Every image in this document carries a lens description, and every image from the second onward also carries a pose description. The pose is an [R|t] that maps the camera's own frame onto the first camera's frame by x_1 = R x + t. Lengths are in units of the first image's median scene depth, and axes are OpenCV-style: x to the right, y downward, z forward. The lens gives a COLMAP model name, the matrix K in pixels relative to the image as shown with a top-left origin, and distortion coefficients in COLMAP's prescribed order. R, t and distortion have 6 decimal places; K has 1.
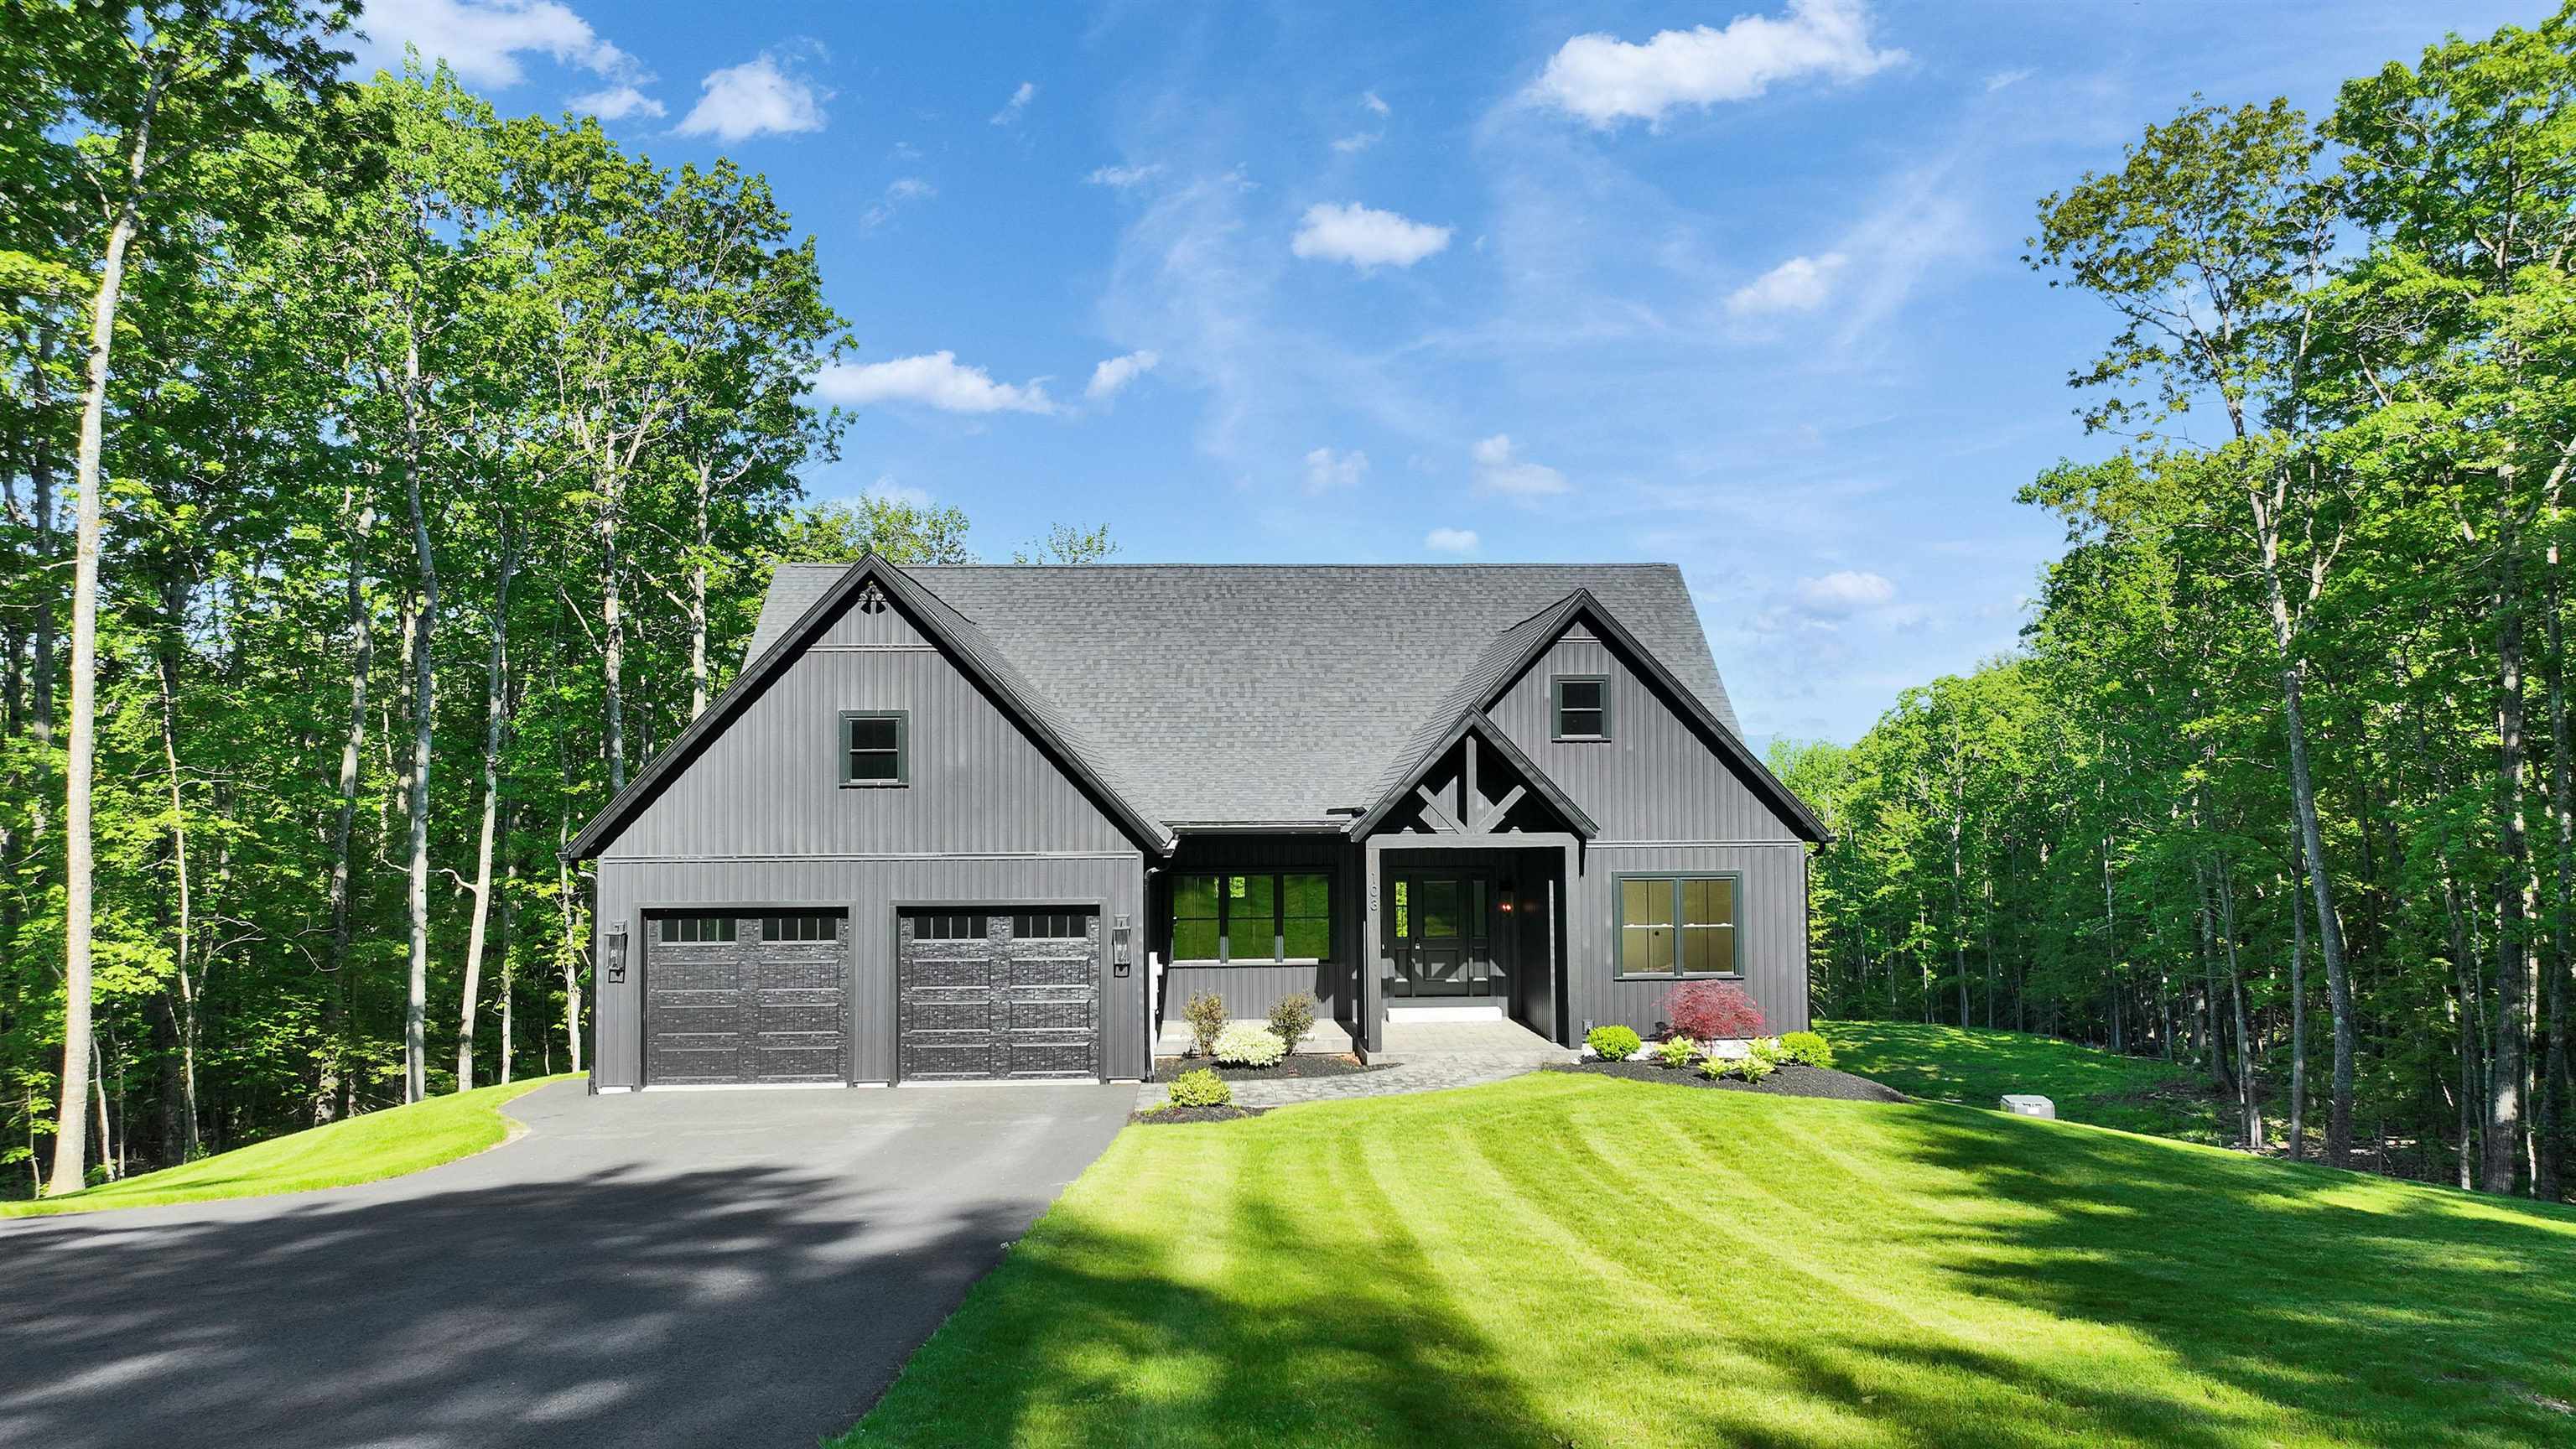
lens RADIAL K [[1813.0, 0, 1304.2], [0, 1813.0, 723.3], [0, 0, 1]] dist [-0.003918, -0.001273]
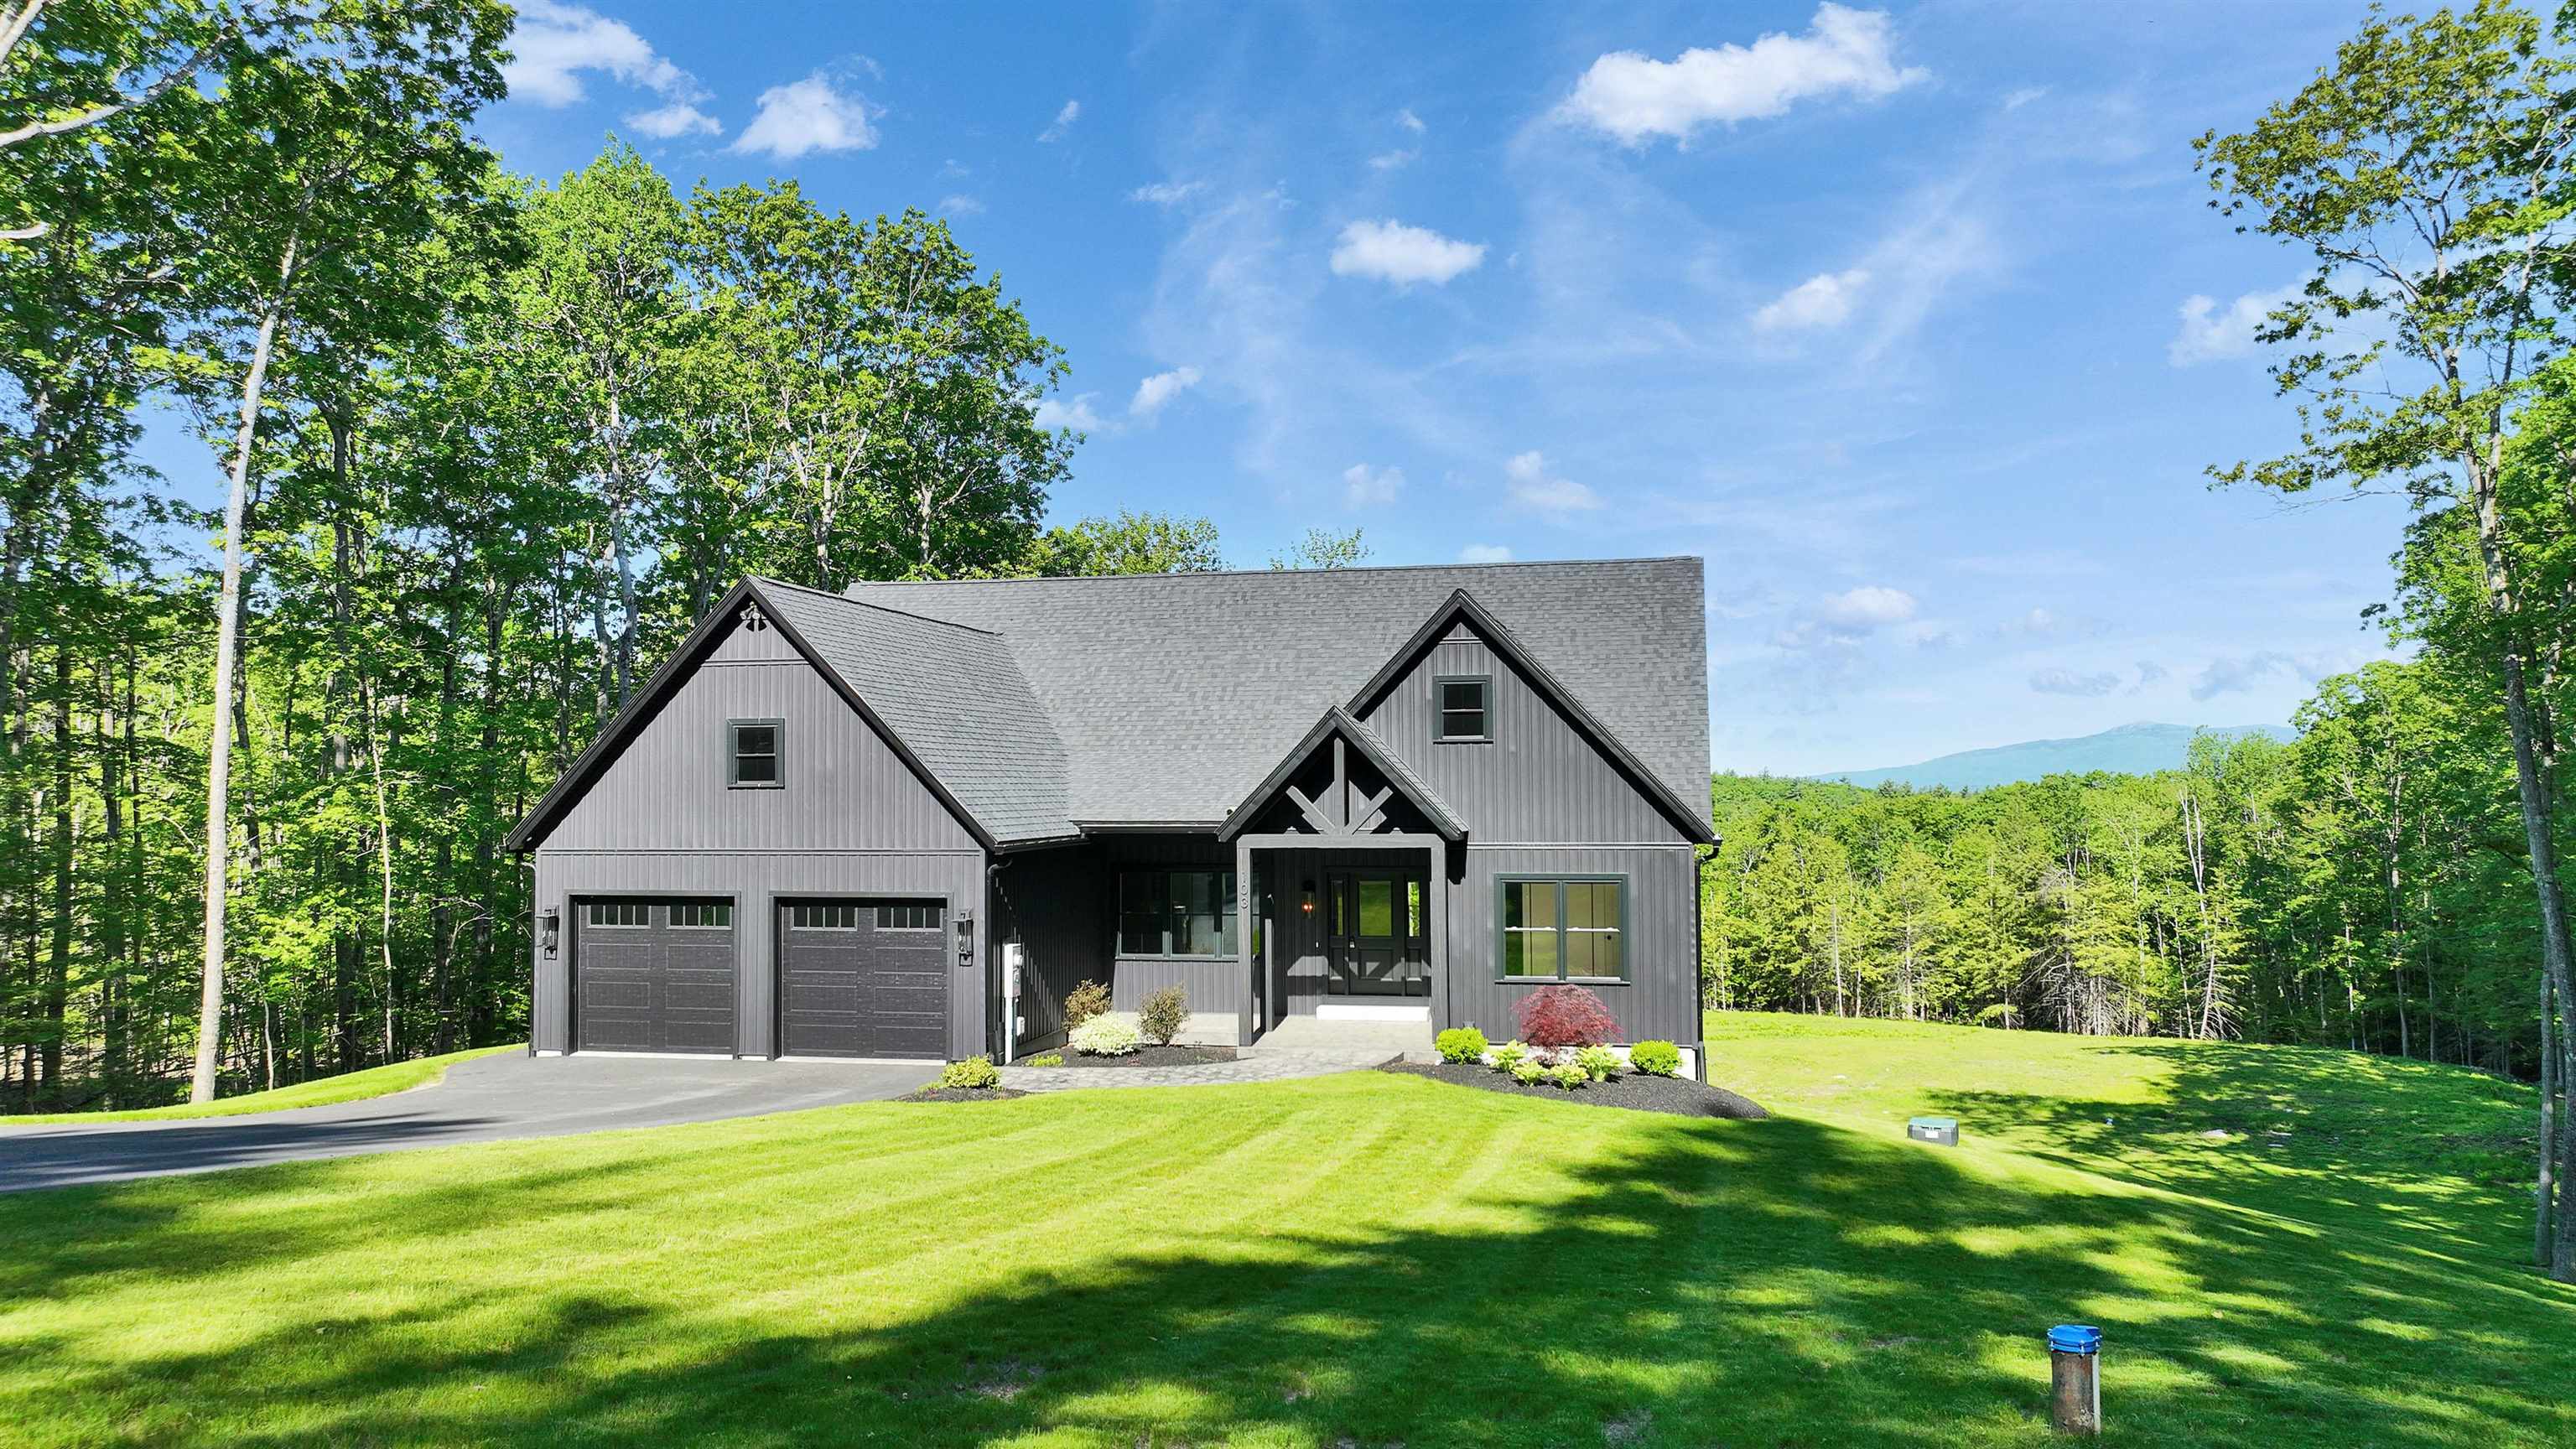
lens RADIAL K [[1813.0, 0, 1304.2], [0, 1813.0, 723.3], [0, 0, 1]] dist [-0.003918, -0.001273]
pose [[0.967168, -0.008380, -0.253999, 0.295049], [0.008674, 0.999962, 0.000035, -0.001215], [0.253989, -0.002237, 0.967204, 0.013010]]
